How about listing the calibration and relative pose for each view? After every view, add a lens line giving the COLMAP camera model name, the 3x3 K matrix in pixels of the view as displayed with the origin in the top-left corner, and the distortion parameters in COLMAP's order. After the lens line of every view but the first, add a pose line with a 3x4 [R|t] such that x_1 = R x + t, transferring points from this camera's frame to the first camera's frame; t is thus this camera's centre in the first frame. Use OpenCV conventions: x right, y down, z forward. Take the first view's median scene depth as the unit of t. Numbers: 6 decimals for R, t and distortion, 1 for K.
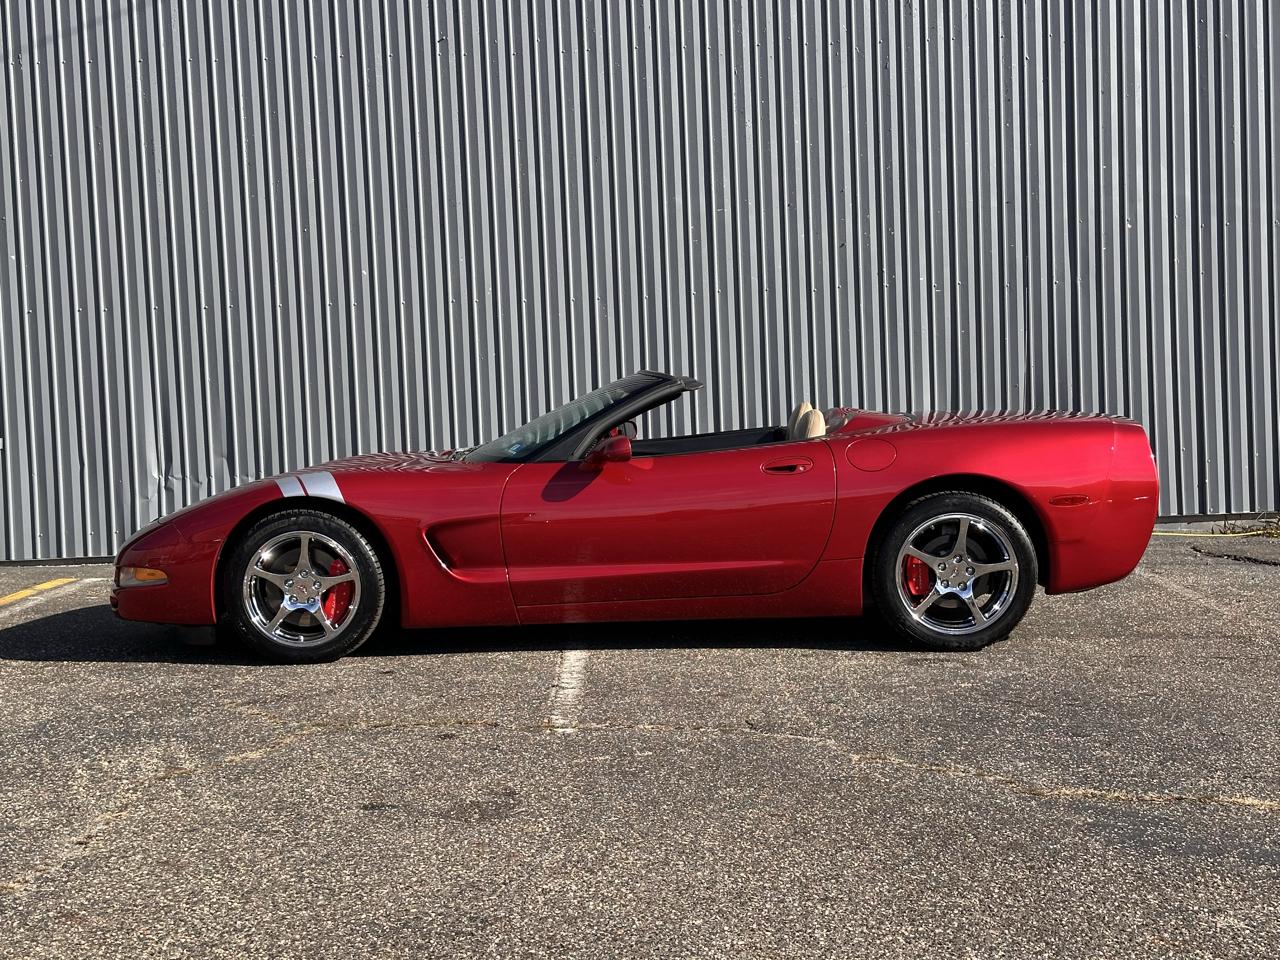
lens RADIAL K [[1765.8, 0, 654.0], [0, 1765.8, 476.1], [0, 0, 1]] dist [0.195519, -0.336465]
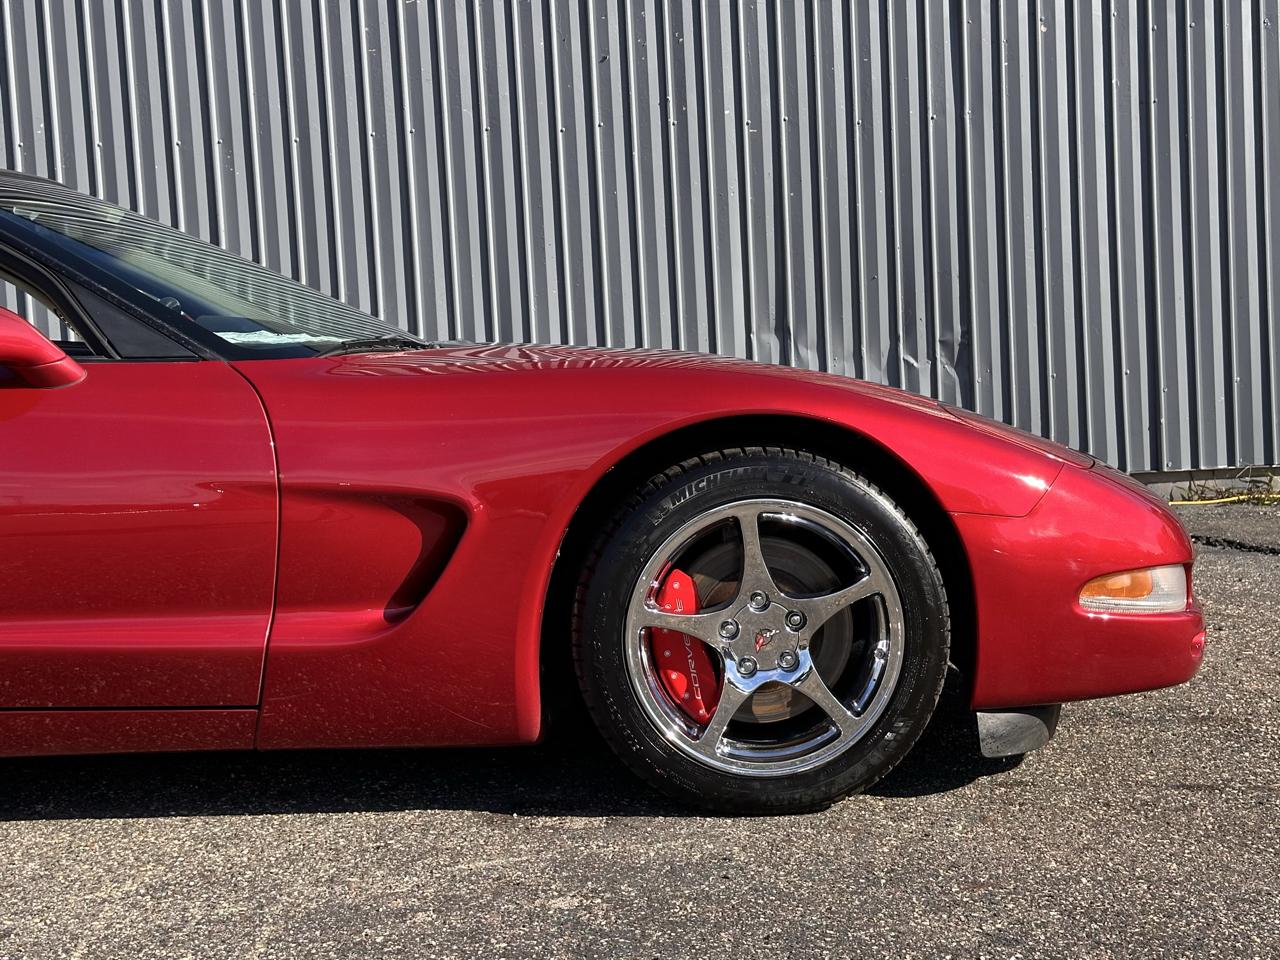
lens RADIAL K [[1854.5, 0, 645.0], [0, 1854.5, 462.4], [0, 0, 1]] dist [0.205541, -0.431862]
pose [[0.999553, -0.010934, 0.027841, 0.163631], [0.010592, 0.999867, 0.012398, 0.012480], [-0.027973, -0.012098, 0.999535, 0.522080]]
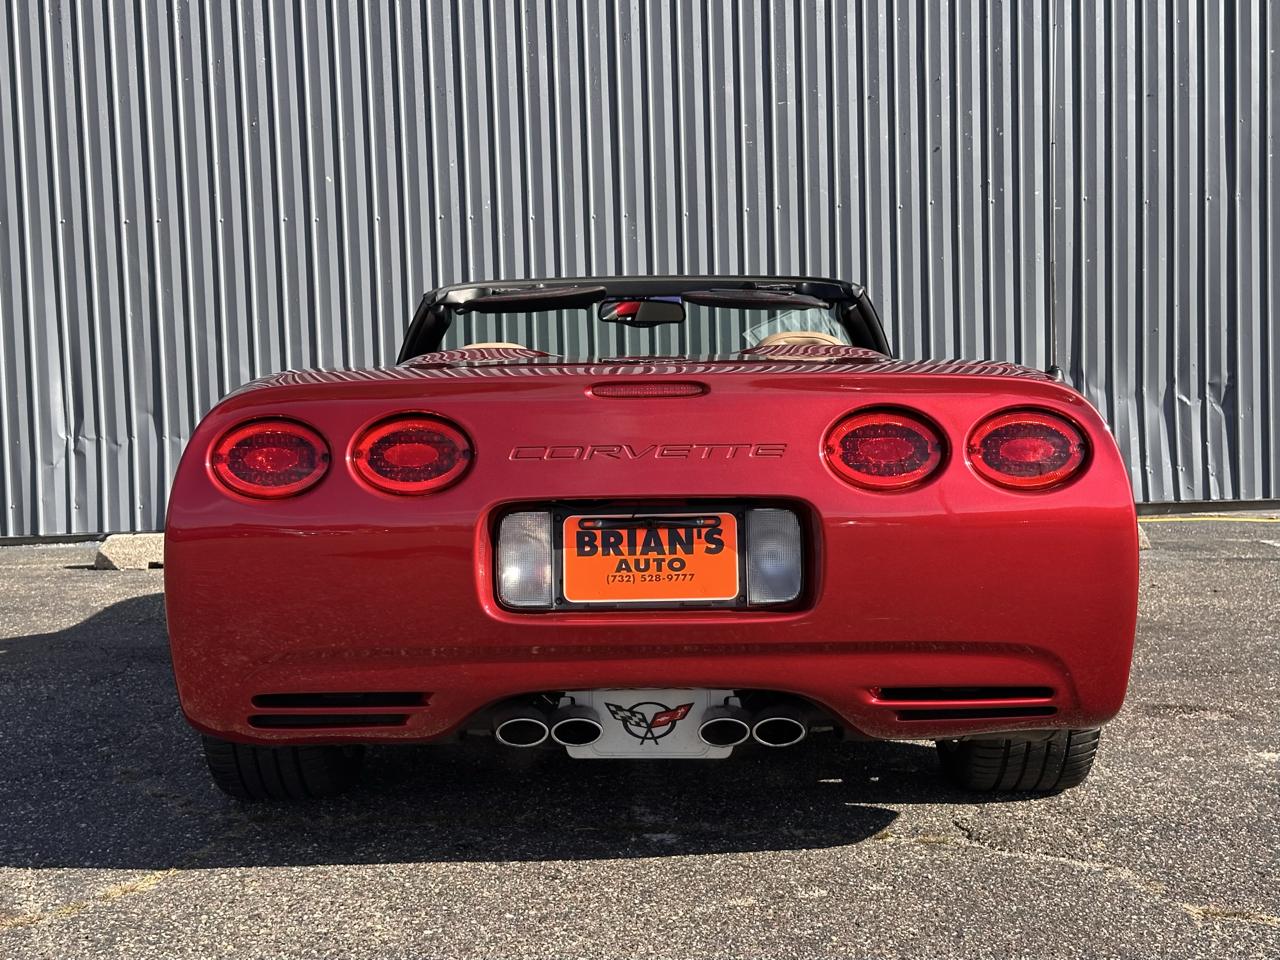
lens RADIAL K [[1823.7, 0, 627.7], [0, 1823.7, 477.0], [0, 0, 1]] dist [0.213474, -0.456864]
pose [[0.999965, 0.007911, 0.002682, -0.051627], [-0.007943, 0.999895, 0.012154, 0.009902], [-0.002585, -0.012175, 0.999923, 0.297685]]
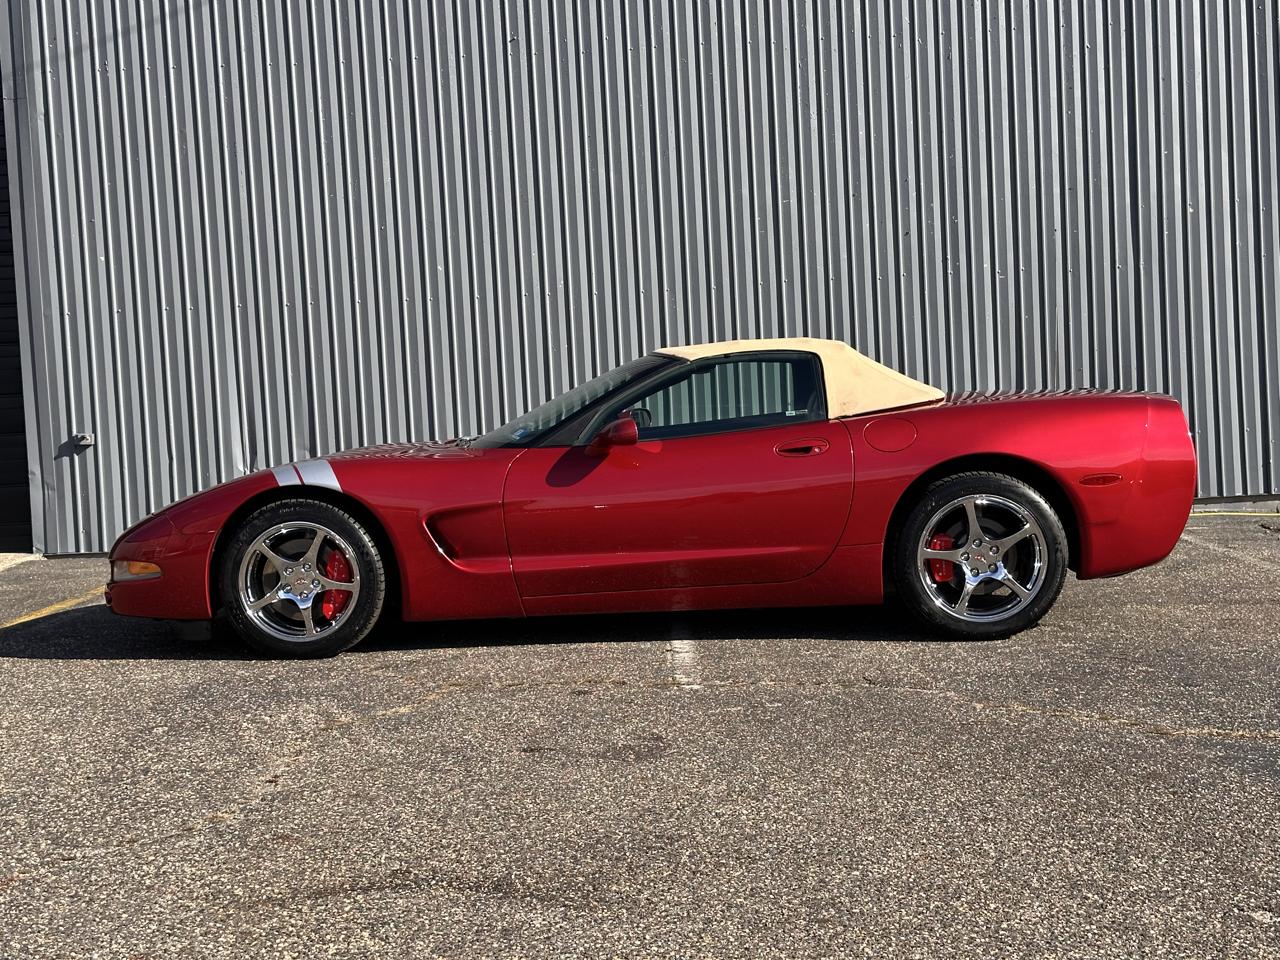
lens RADIAL K [[1769.9, 0, 640.9], [0, 1769.9, 482.7], [0, 0, 1]] dist [0.209366, -0.441403]
pose [[0.999754, -0.012383, -0.018427, -0.047453], [0.012380, 0.999923, -0.000266, 0.018005], [0.018429, 0.000038, 0.999830, -0.040992]]
